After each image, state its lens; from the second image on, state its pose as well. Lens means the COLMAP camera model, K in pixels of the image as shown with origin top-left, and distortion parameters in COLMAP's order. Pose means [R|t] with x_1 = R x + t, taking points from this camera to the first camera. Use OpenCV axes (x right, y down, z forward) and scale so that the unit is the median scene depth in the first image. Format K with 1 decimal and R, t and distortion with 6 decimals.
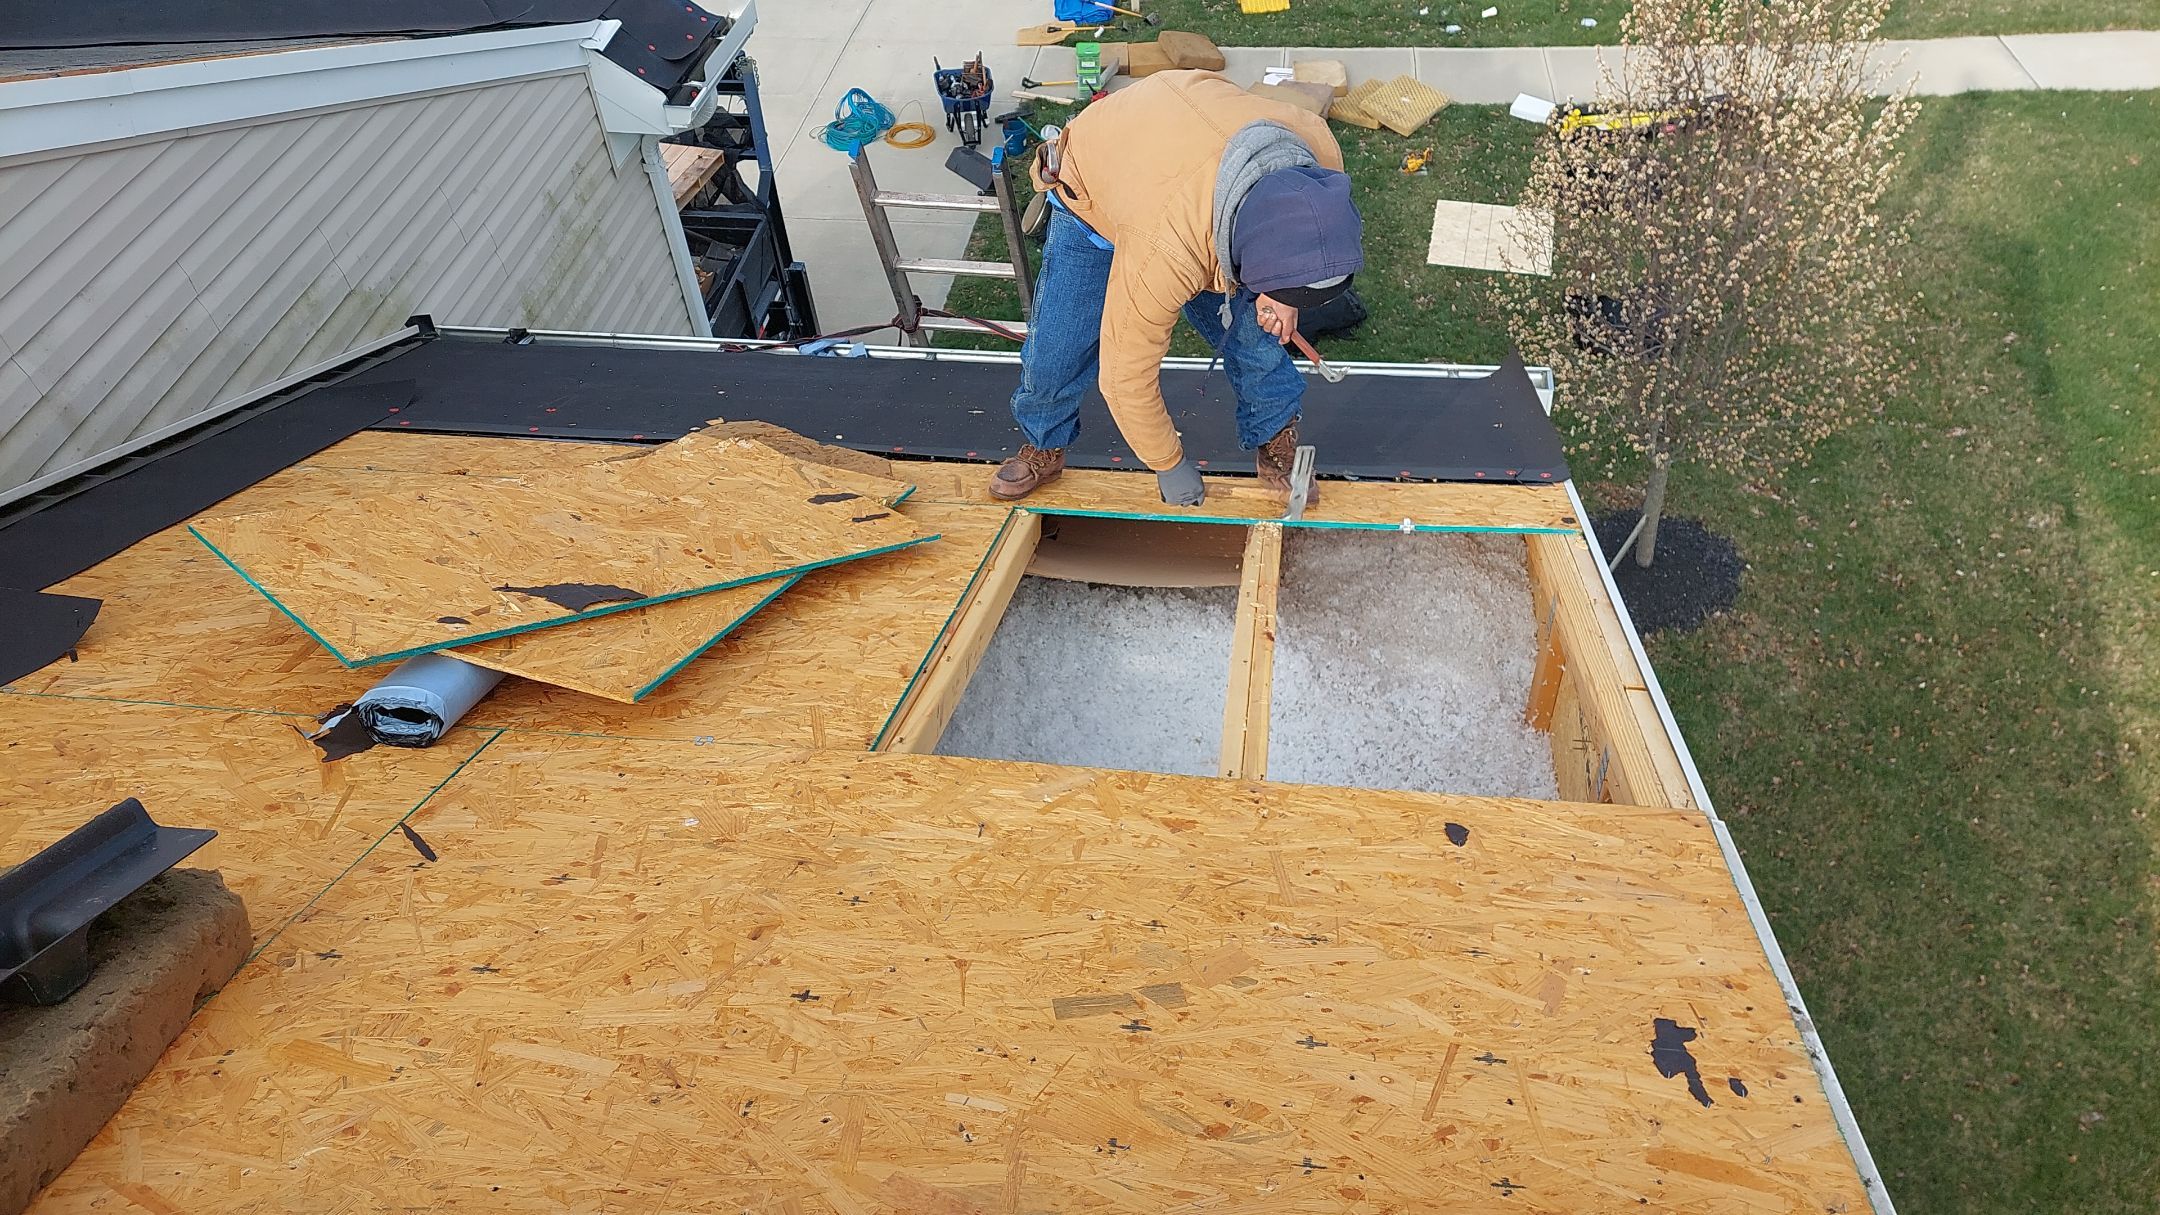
lens RADIAL K [[1563.4, 0, 1110.4], [0, 1563.4, 589.7], [0, 0, 1]] dist [0.074159, -0.100448]
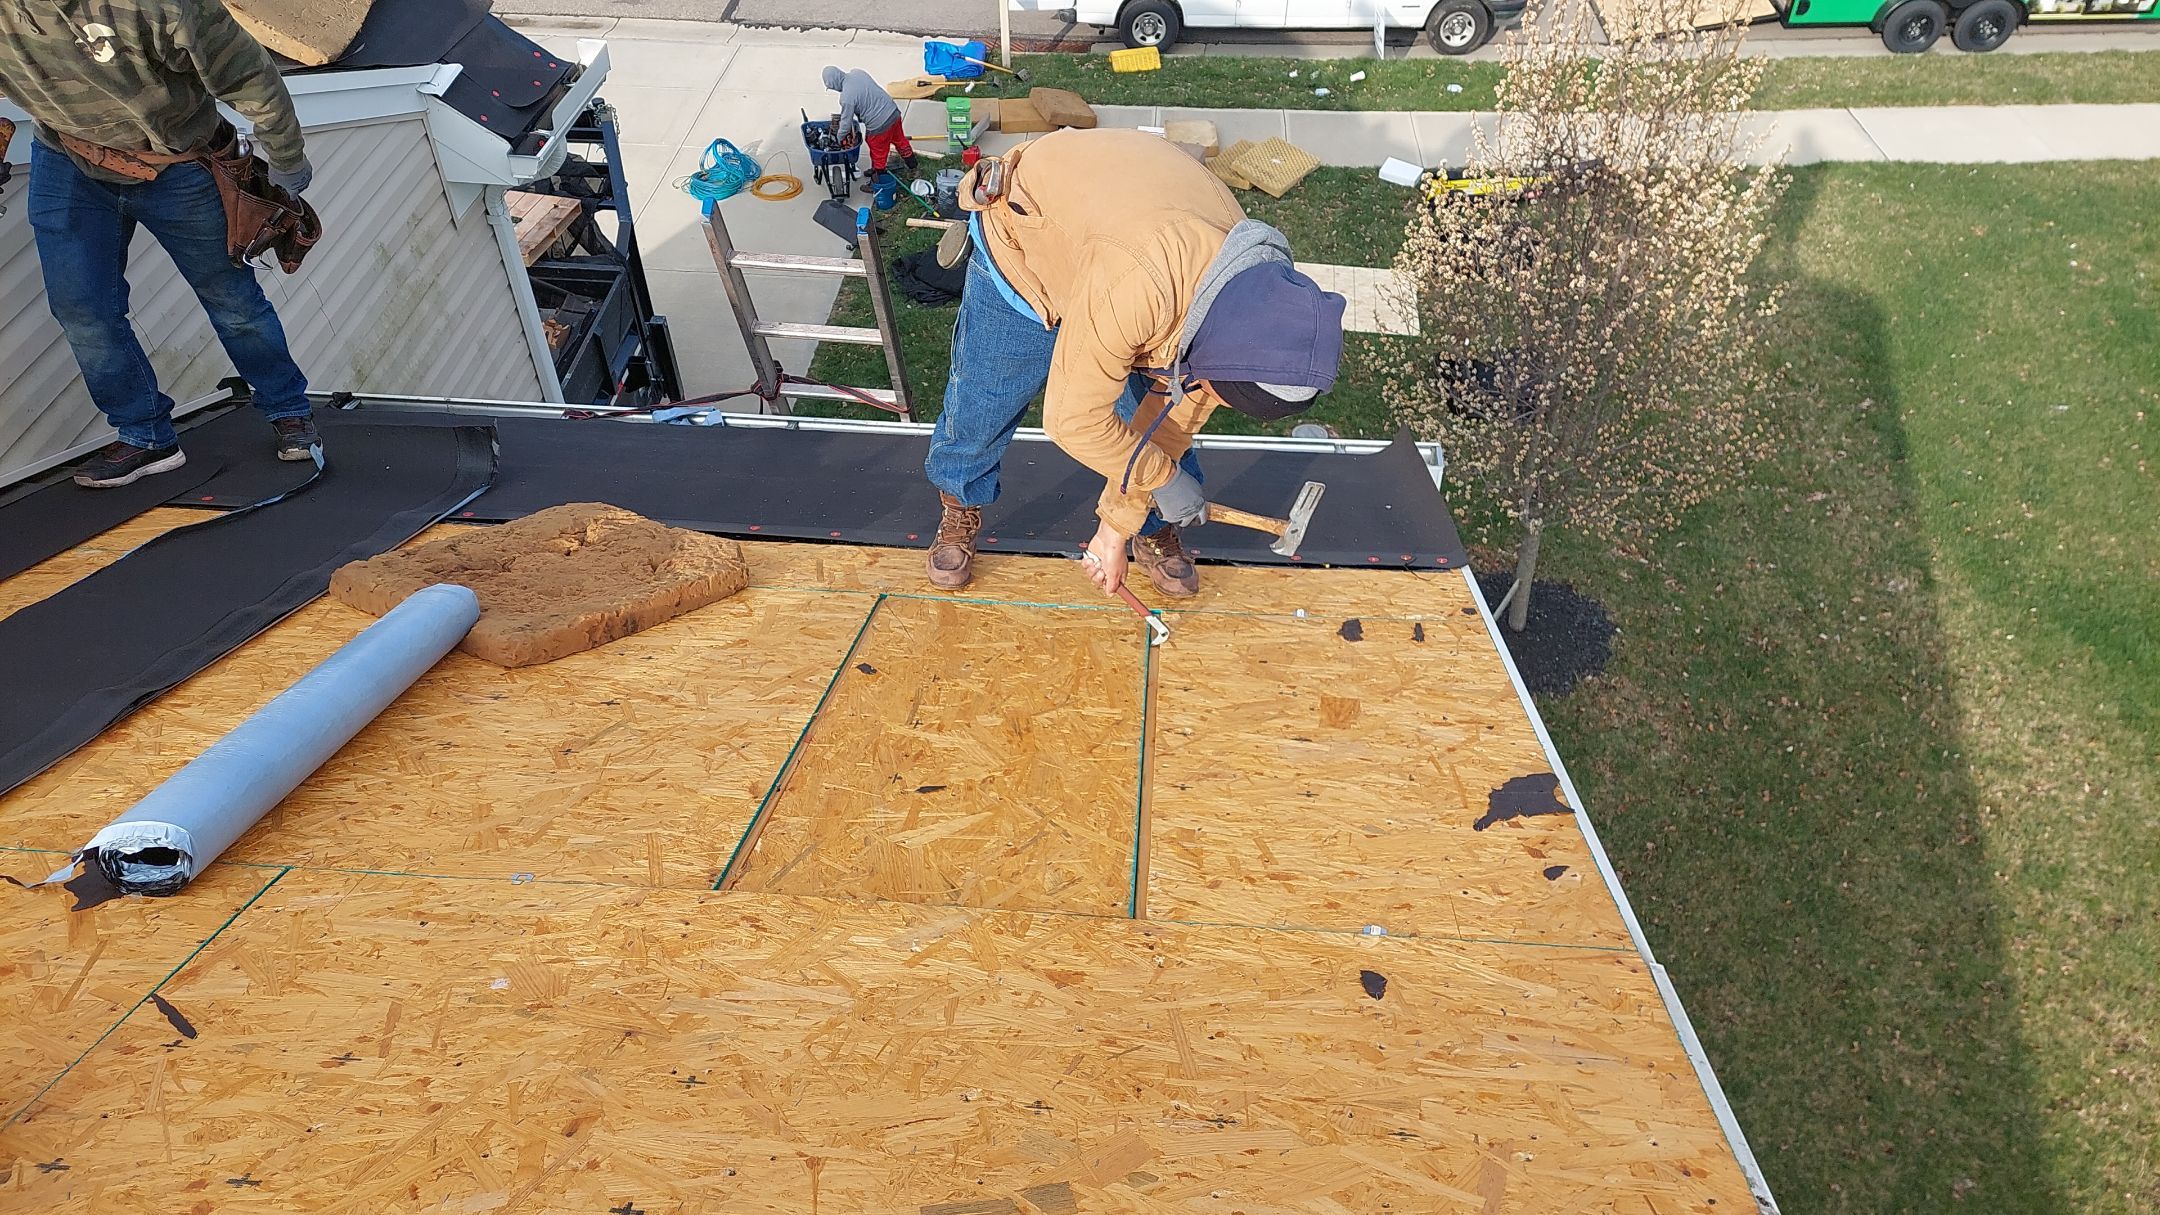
lens RADIAL K [[1537.1, 0, 1080.0], [0, 1537.1, 607.5], [0, 0, 1]] dist [0.073782, -0.103995]
pose [[0.997954, -0.001618, 0.063917, -0.001166], [0.002662, 0.999864, -0.016259, -0.017182], [-0.063882, 0.016396, 0.997823, 0.047244]]
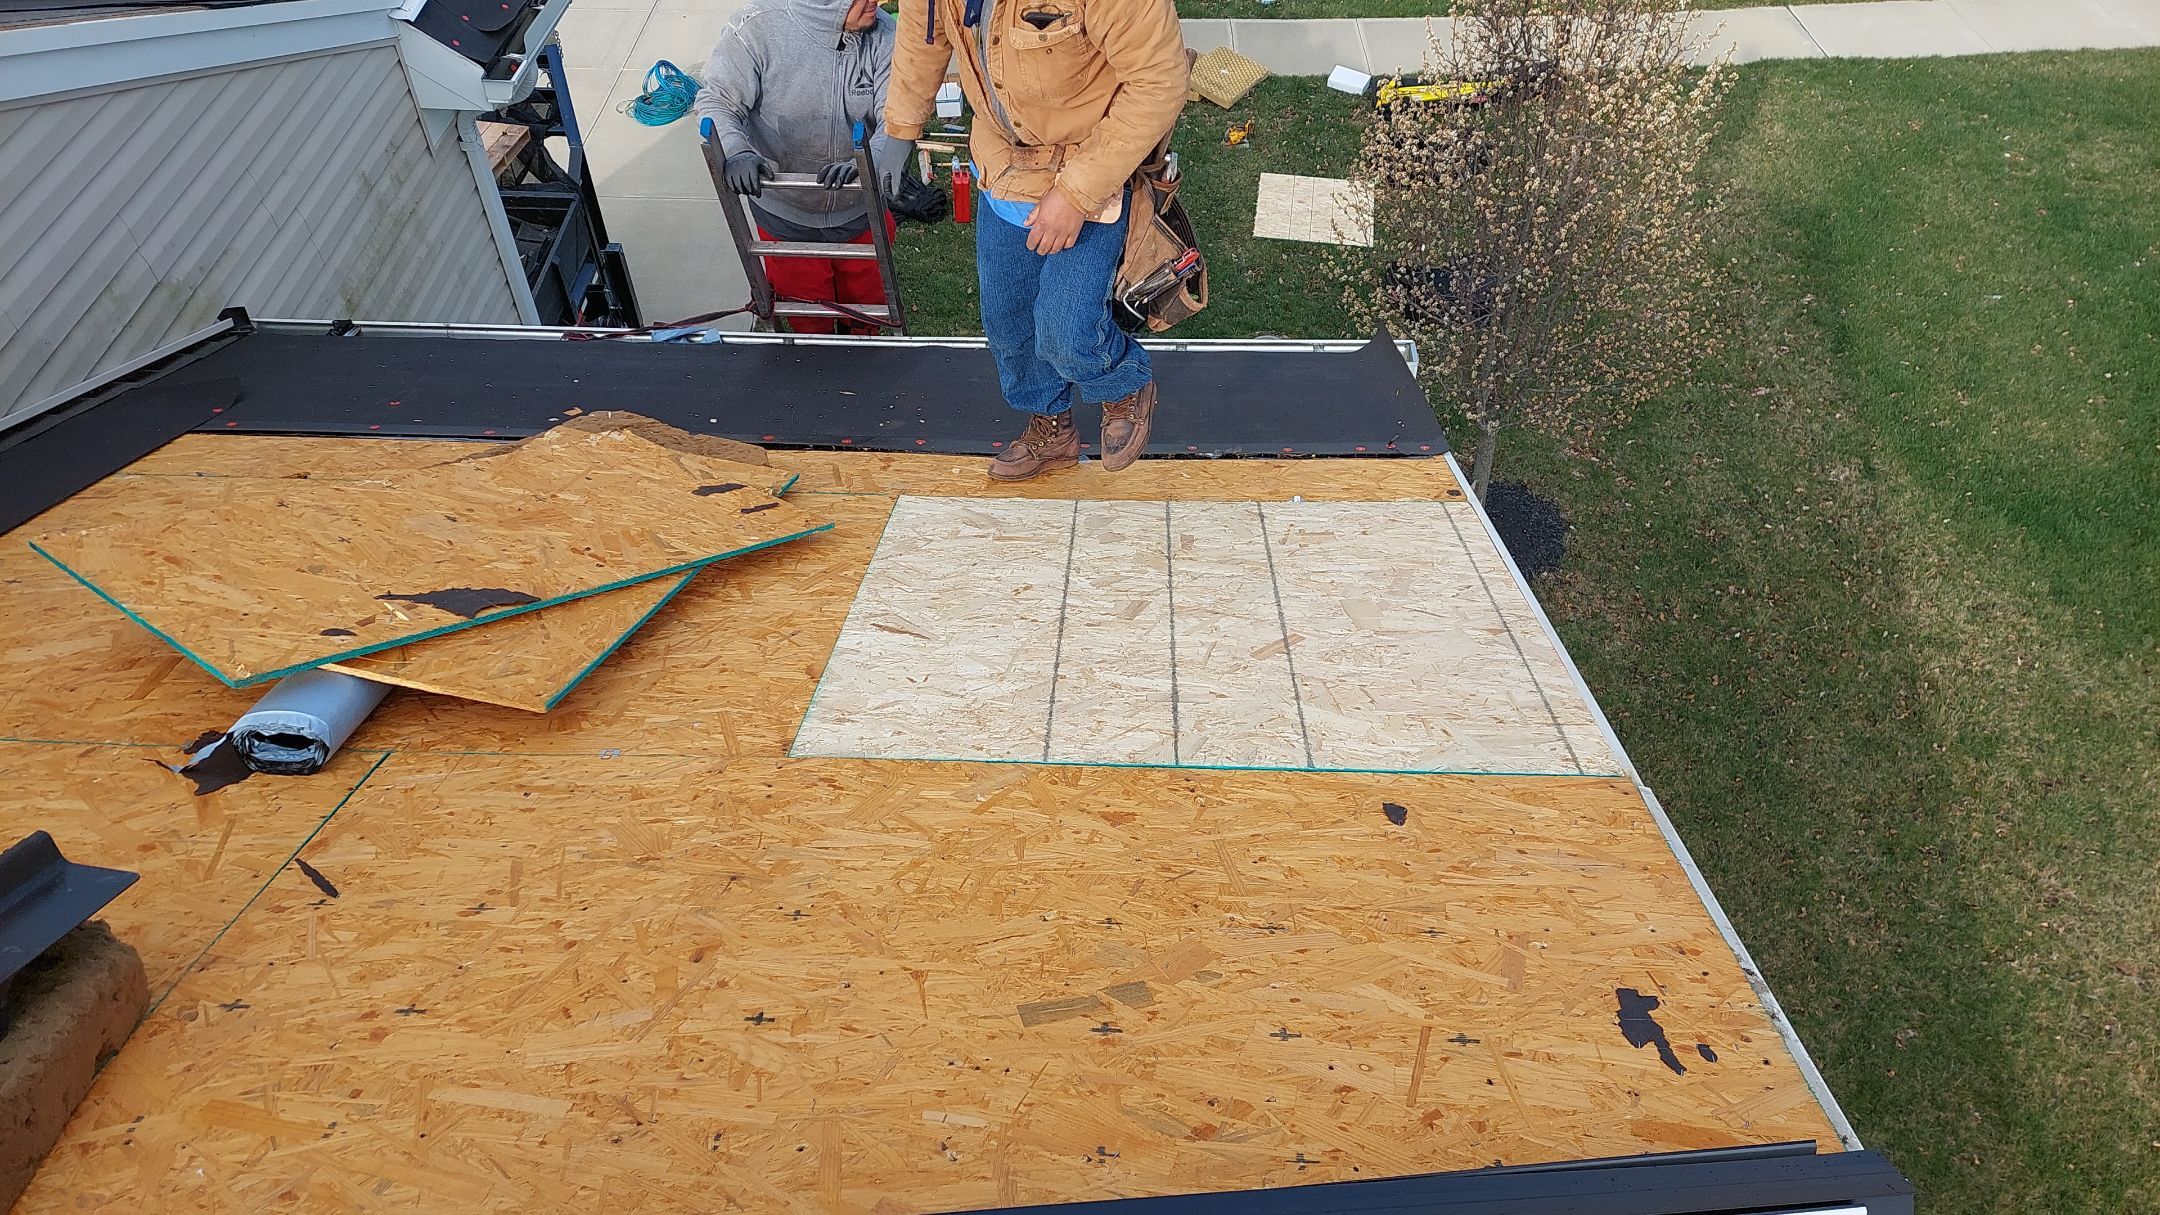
lens RADIAL K [[1548.0, 0, 1071.1], [0, 1548.0, 619.1], [0, 0, 1]] dist [0.080928, -0.108054]
pose [[0.994737, -0.038321, 0.095030, -0.028237], [0.034926, 0.998700, 0.037135, -0.004722], [-0.096329, -0.033620, 0.994782, 0.013665]]
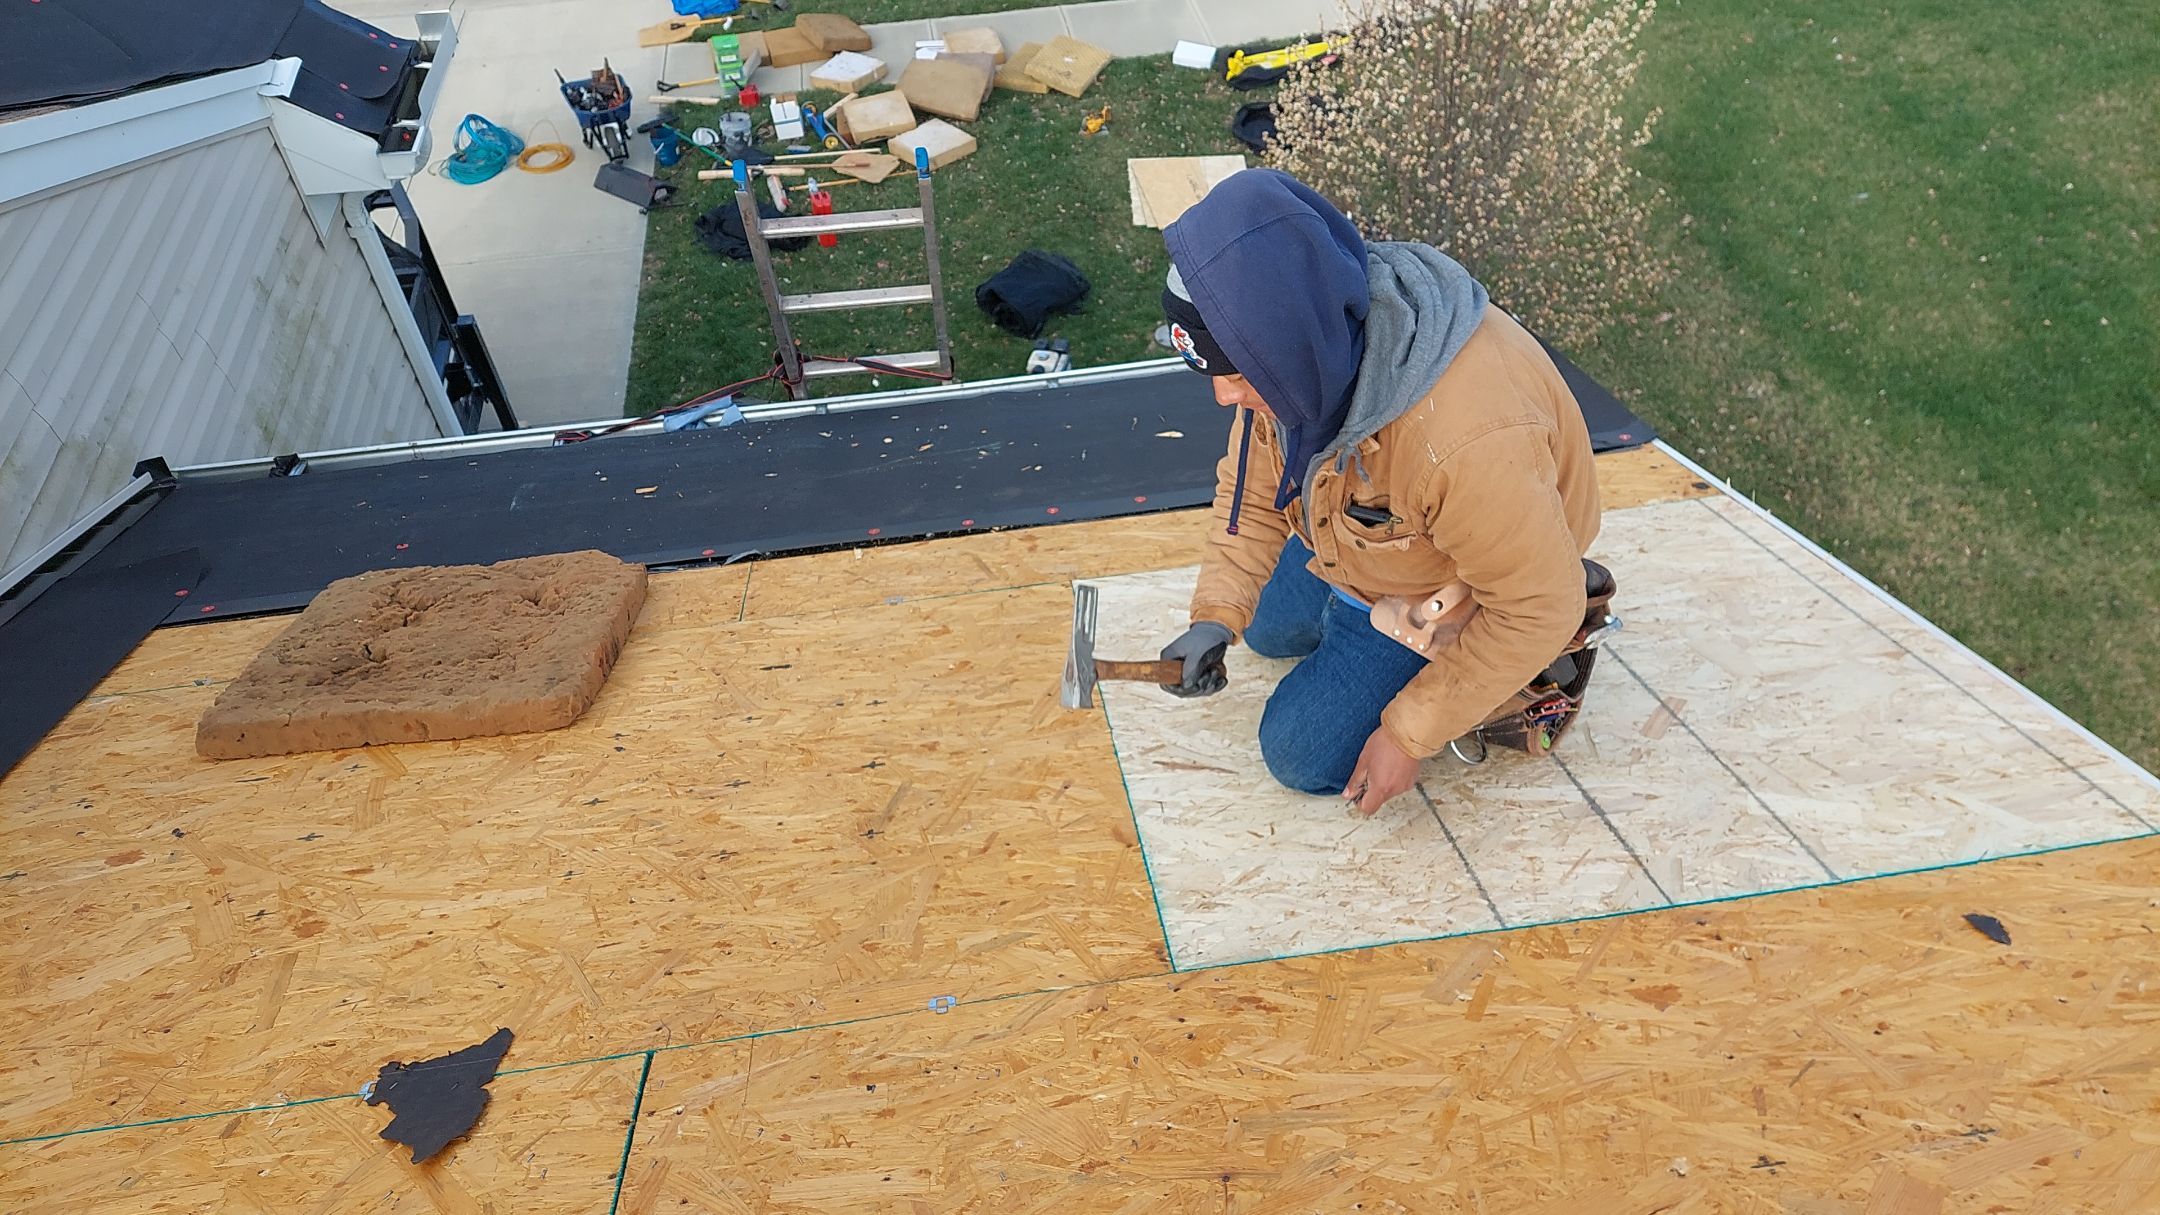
lens RADIAL K [[1502.6, 0, 1016.0], [0, 1502.6, 605.1], [0, 0, 1]] dist [0.074461, -0.098994]
pose [[0.962979, -0.182954, 0.197986, -0.139926], [0.176641, 0.983043, 0.049250, -0.048123], [-0.203639, -0.012454, 0.978967, 0.131908]]
